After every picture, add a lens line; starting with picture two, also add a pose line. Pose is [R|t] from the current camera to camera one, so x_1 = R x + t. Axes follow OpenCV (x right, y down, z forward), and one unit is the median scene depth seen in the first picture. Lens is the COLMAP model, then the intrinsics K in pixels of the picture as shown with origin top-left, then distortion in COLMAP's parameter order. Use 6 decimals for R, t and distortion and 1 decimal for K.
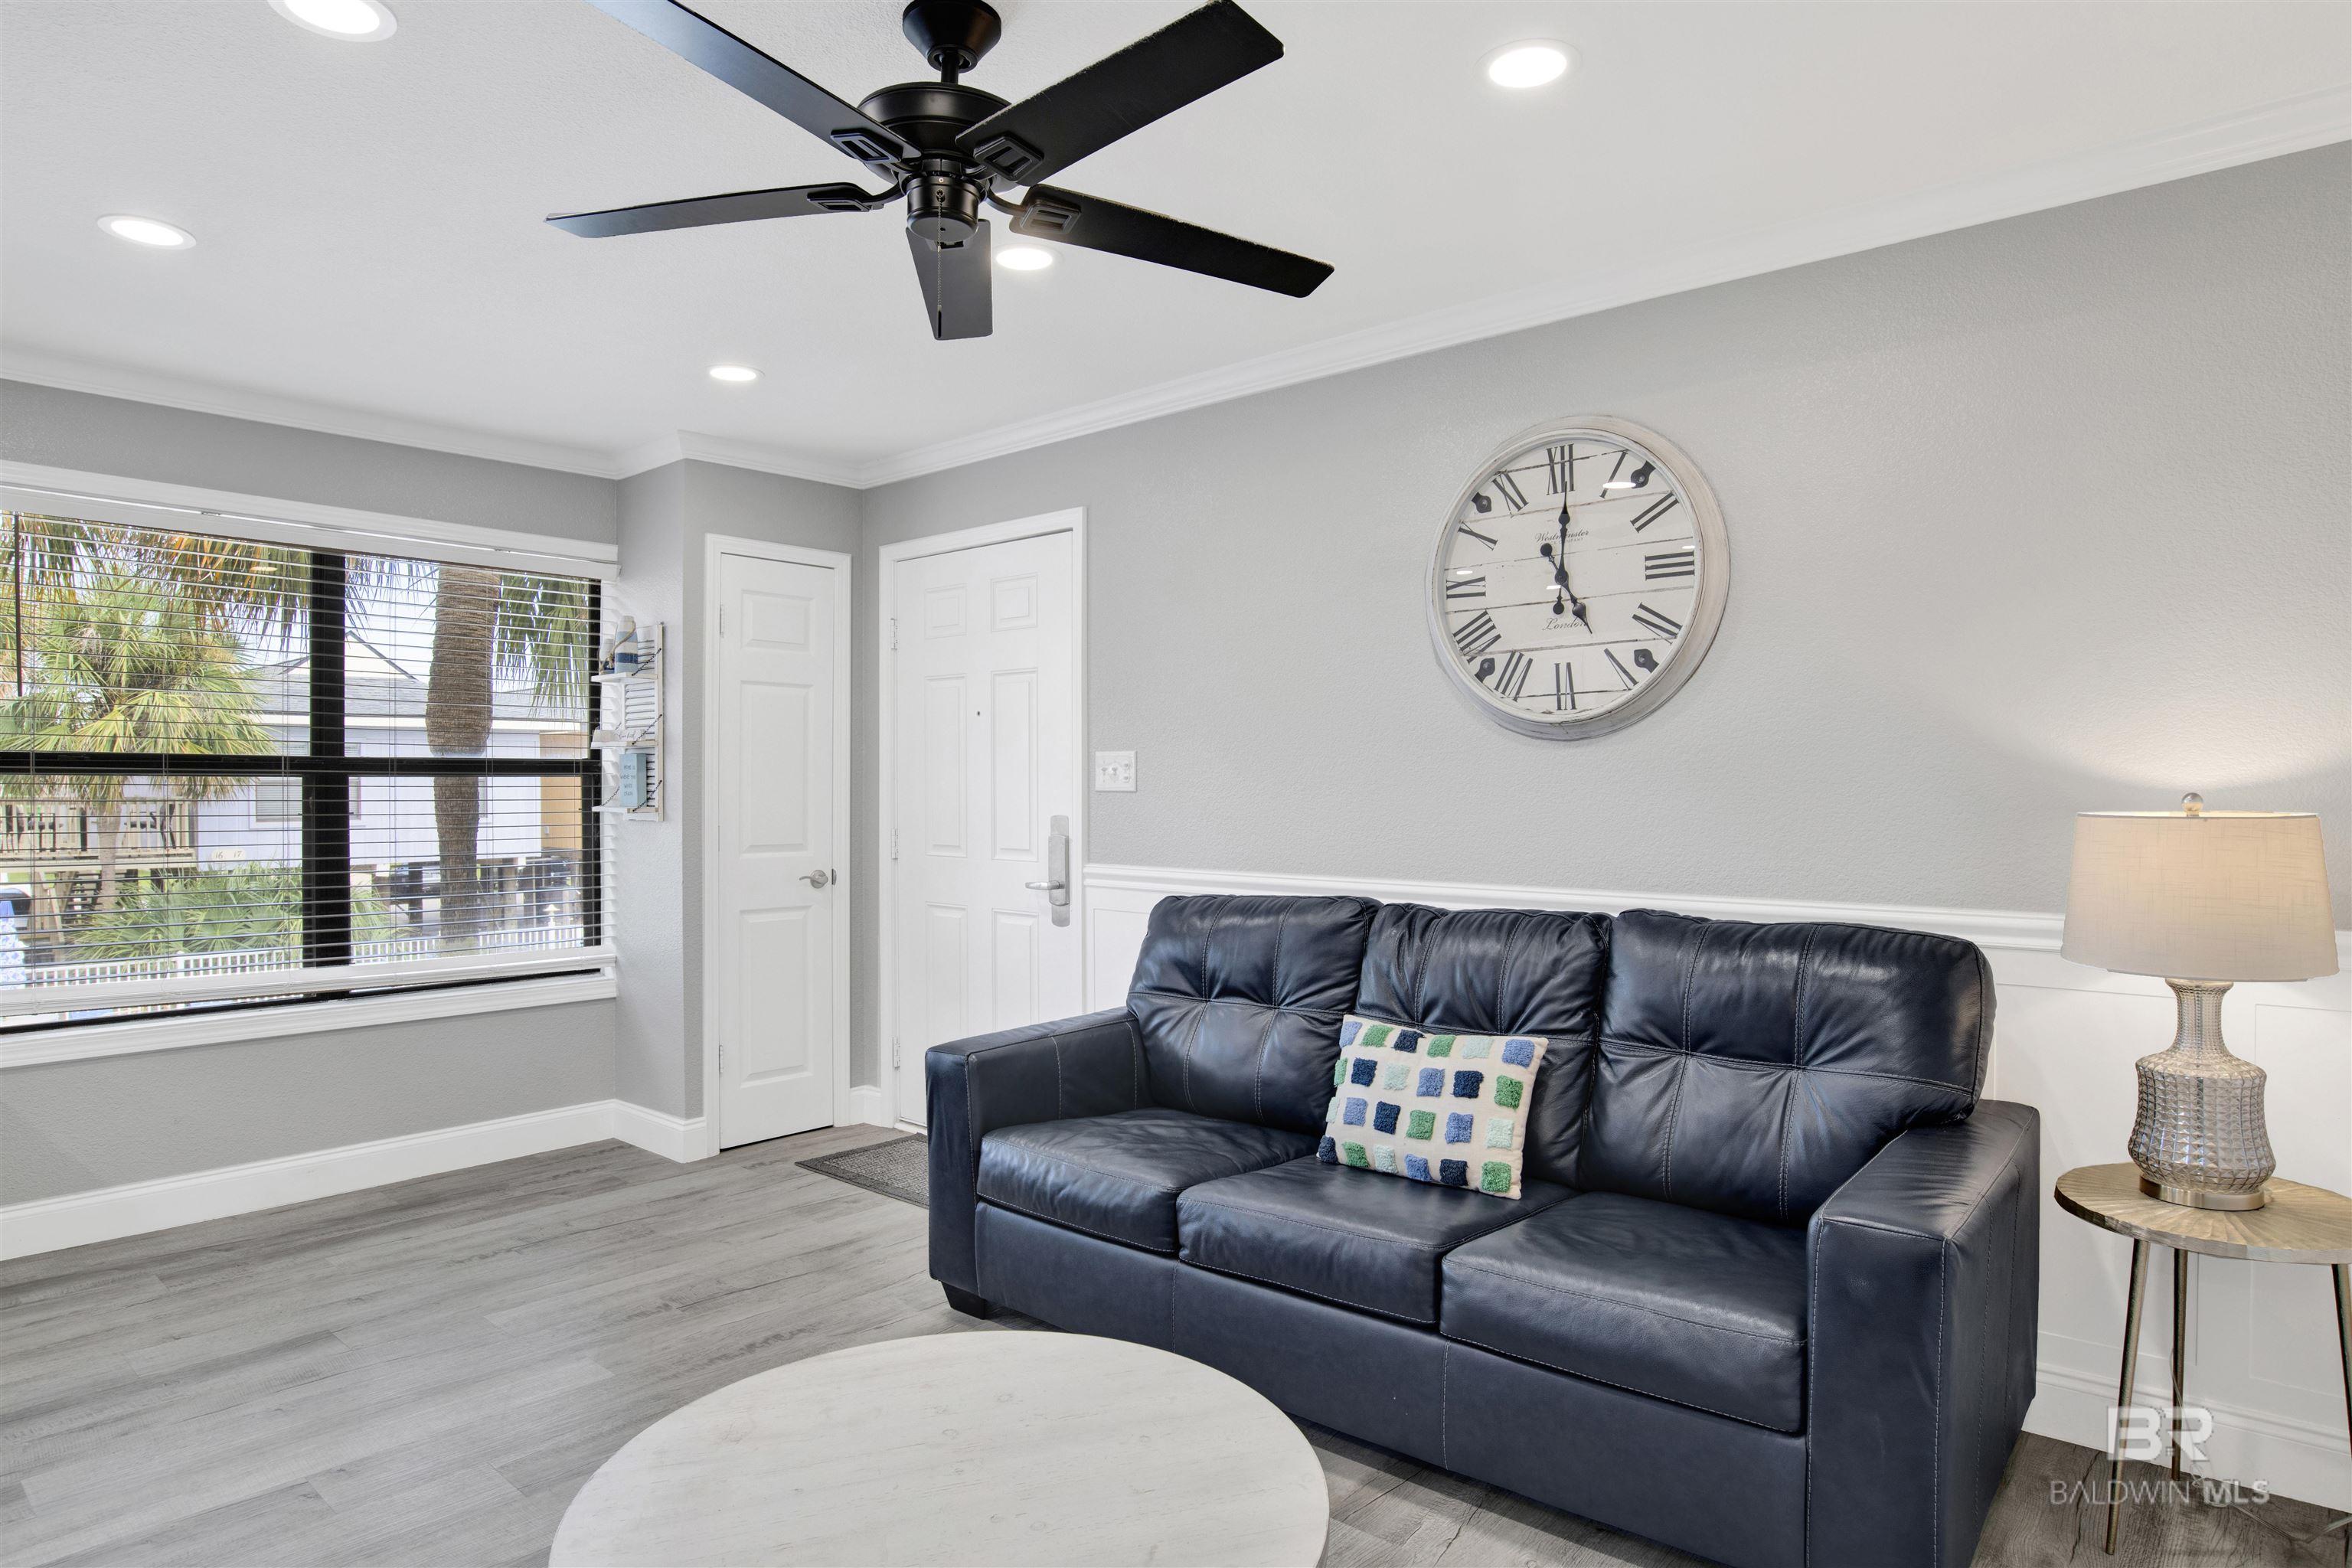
lens RADIAL K [[1352.6, 0, 1173.7], [0, 1352.6, 785.0], [0, 0, 1]] dist [-0.064706, 0.019867]
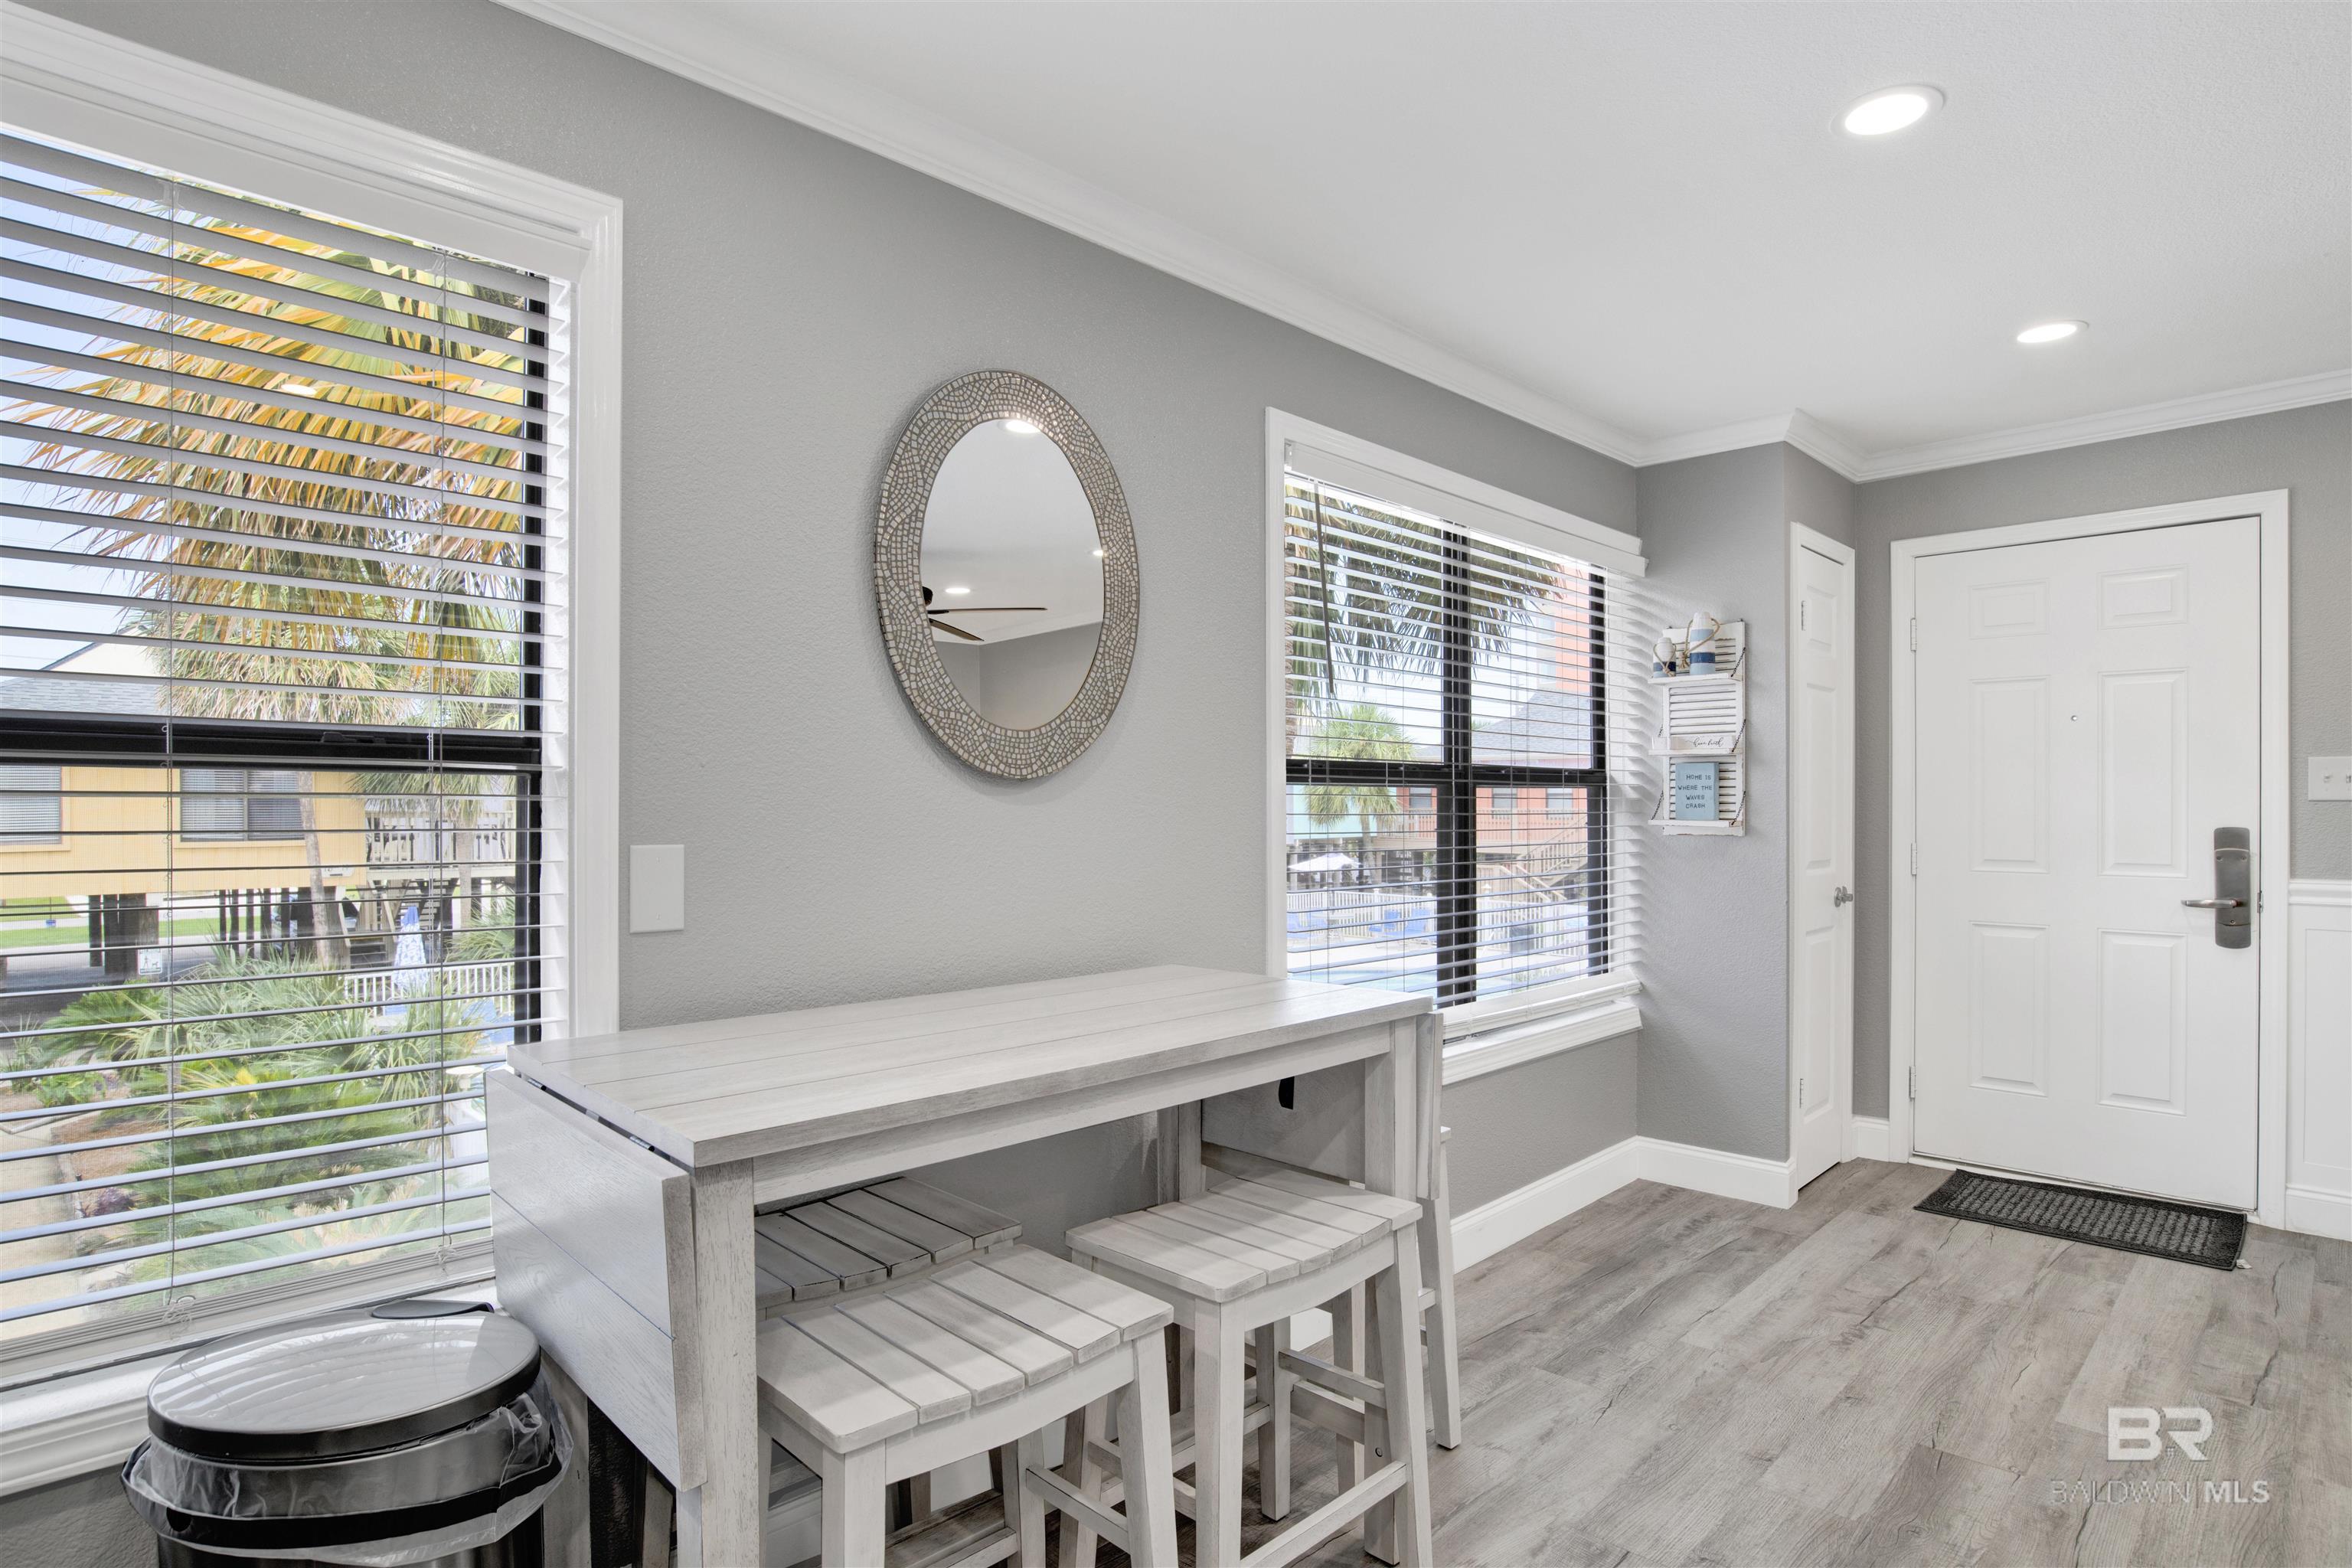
lens RADIAL K [[1254.2, 0, 1187.2], [0, 1254.2, 787.1], [0, 0, 1]] dist [-0.067328, 0.013458]
pose [[0.996506, -0.004240, -0.083414, -0.750629], [0.003288, 0.999928, -0.011550, 0.002591], [0.083457, 0.011235, 0.996448, 0.134606]]
